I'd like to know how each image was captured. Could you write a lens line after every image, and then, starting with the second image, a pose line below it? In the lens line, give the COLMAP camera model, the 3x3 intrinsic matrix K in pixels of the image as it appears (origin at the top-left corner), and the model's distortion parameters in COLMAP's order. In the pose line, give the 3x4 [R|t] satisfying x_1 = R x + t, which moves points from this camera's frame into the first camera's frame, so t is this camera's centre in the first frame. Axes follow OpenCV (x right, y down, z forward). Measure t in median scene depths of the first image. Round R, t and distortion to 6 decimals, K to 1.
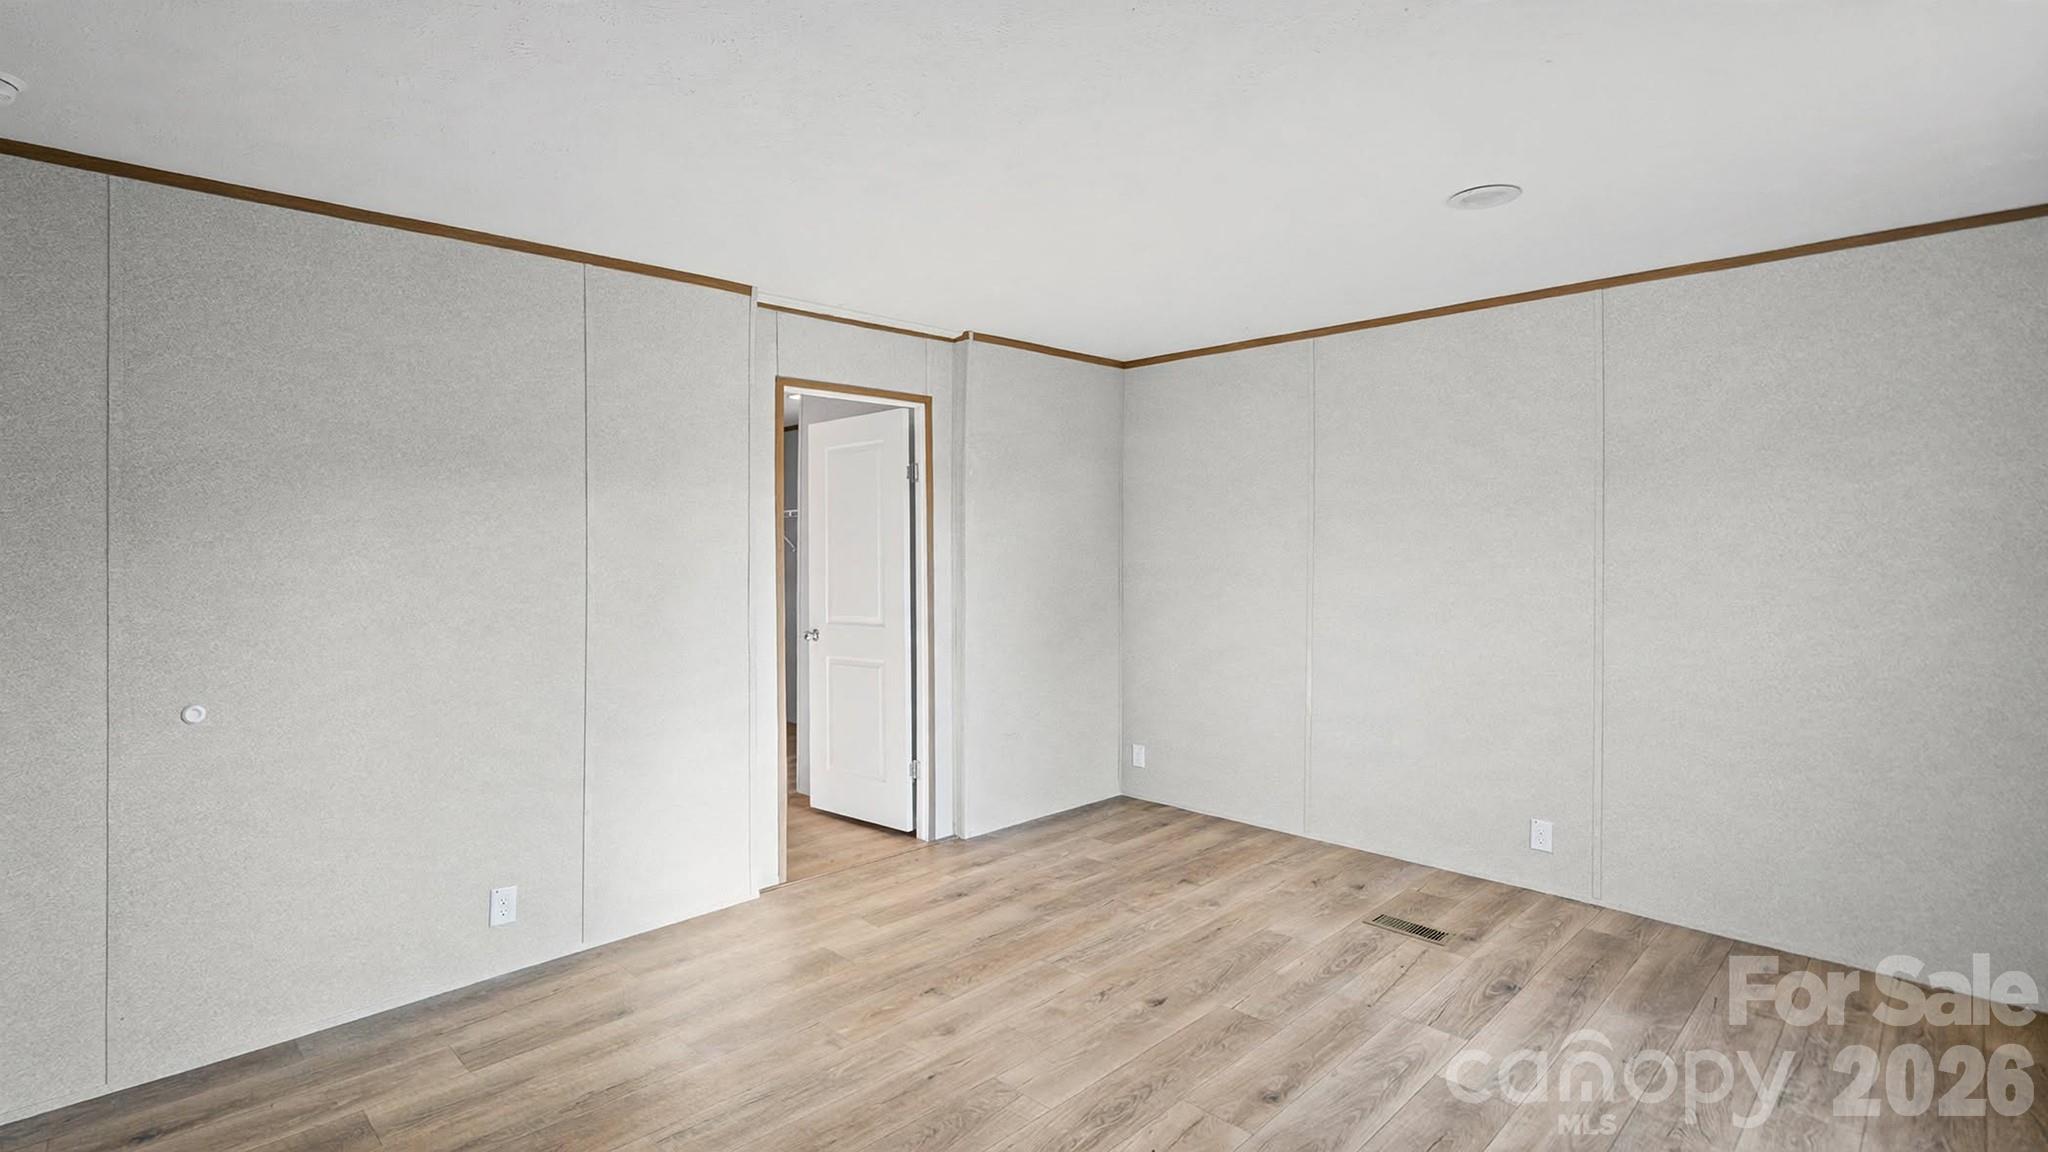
lens RADIAL K [[962.6, 0, 1022.7], [0, 962.6, 549.4], [0, 0, 1]] dist [0.000111, 0.000041]
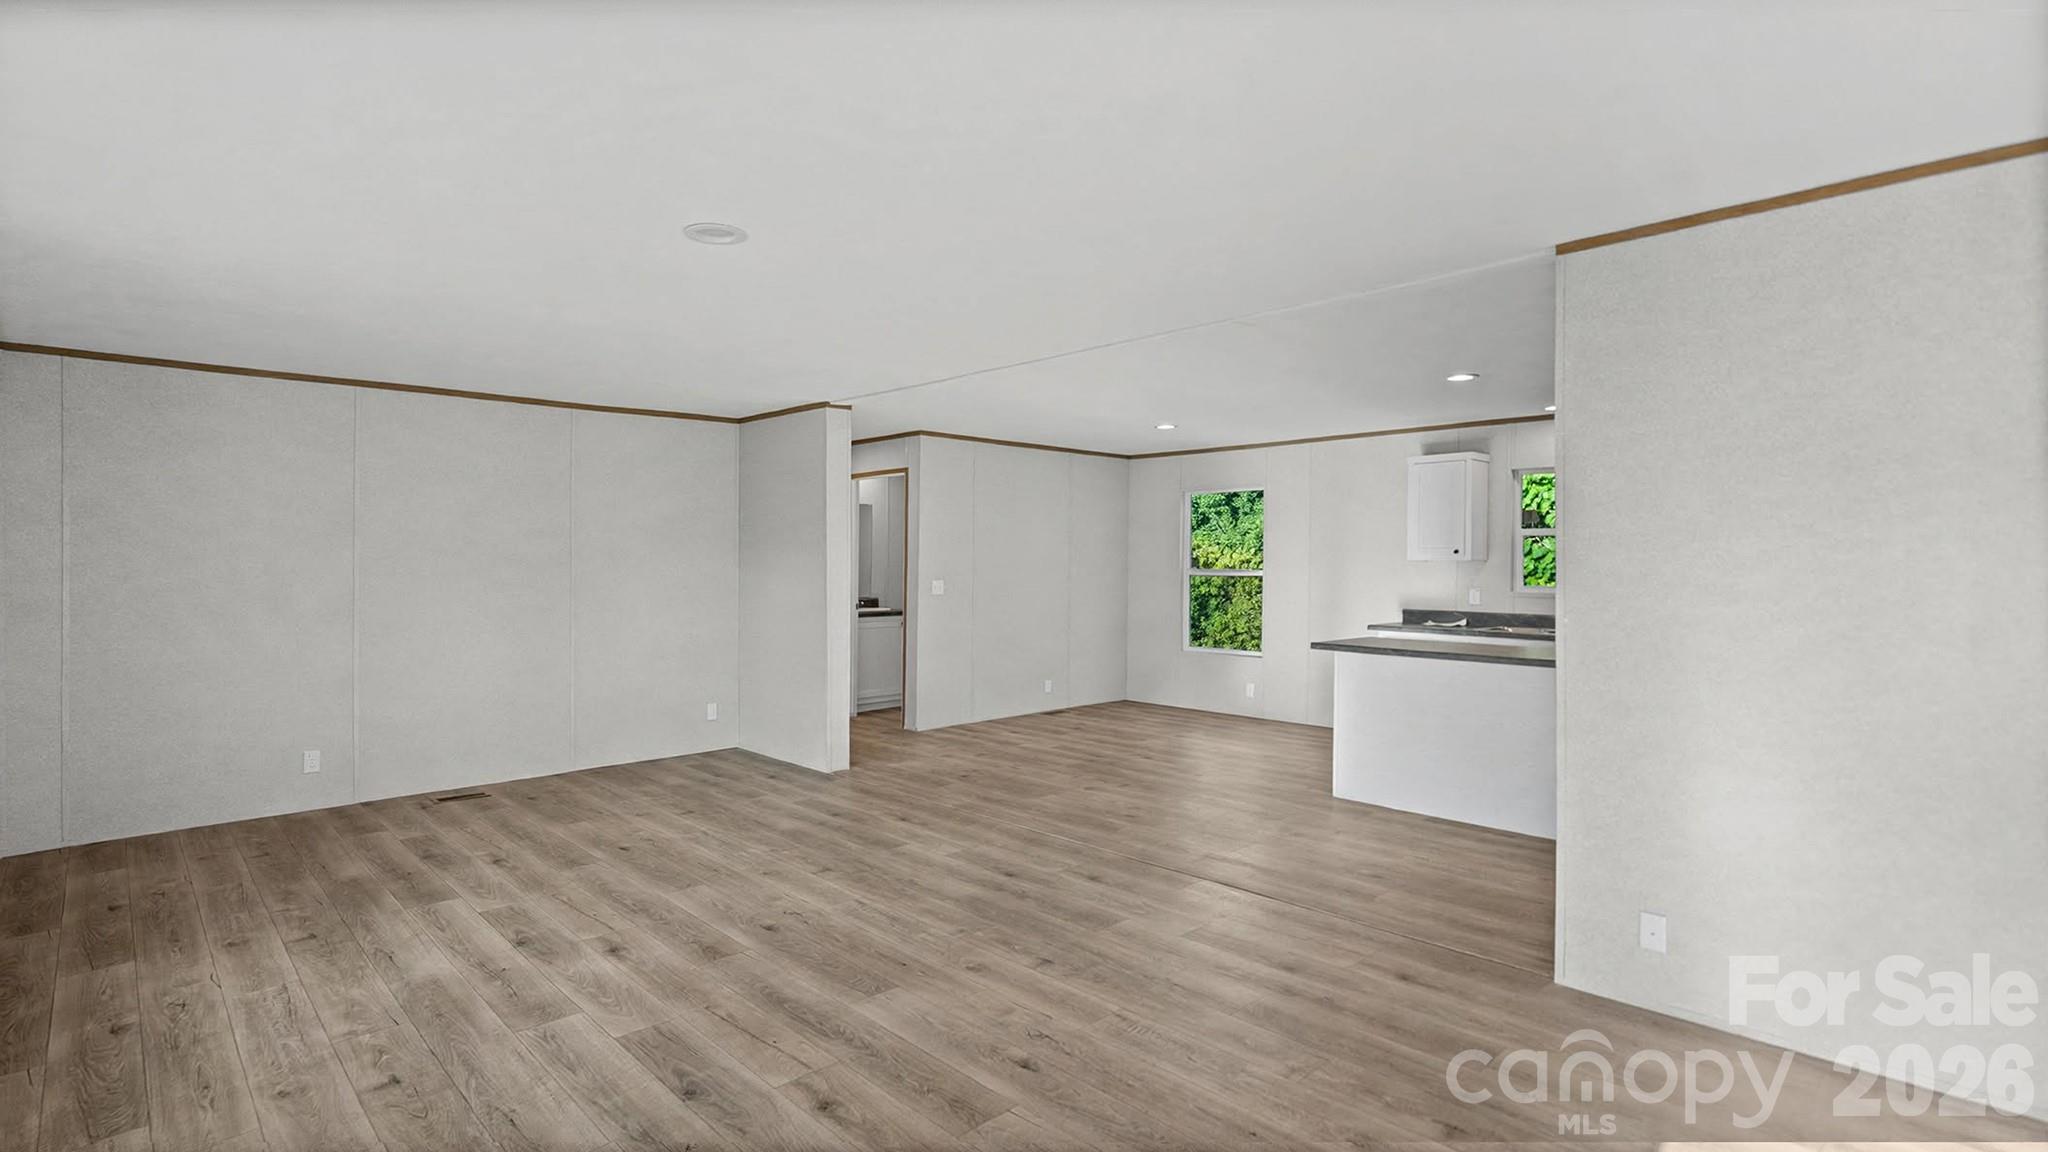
lens RADIAL K [[981.8, 0, 1037.7], [0, 981.8, 637.1], [0, 0, 1]] dist [-0.023696, -0.000307]
pose [[-0.023070, 0.082233, -0.996346, 1.344958], [-0.002585, 0.996603, 0.082314, -0.013027], [0.999731, 0.004475, -0.022779, 1.354273]]
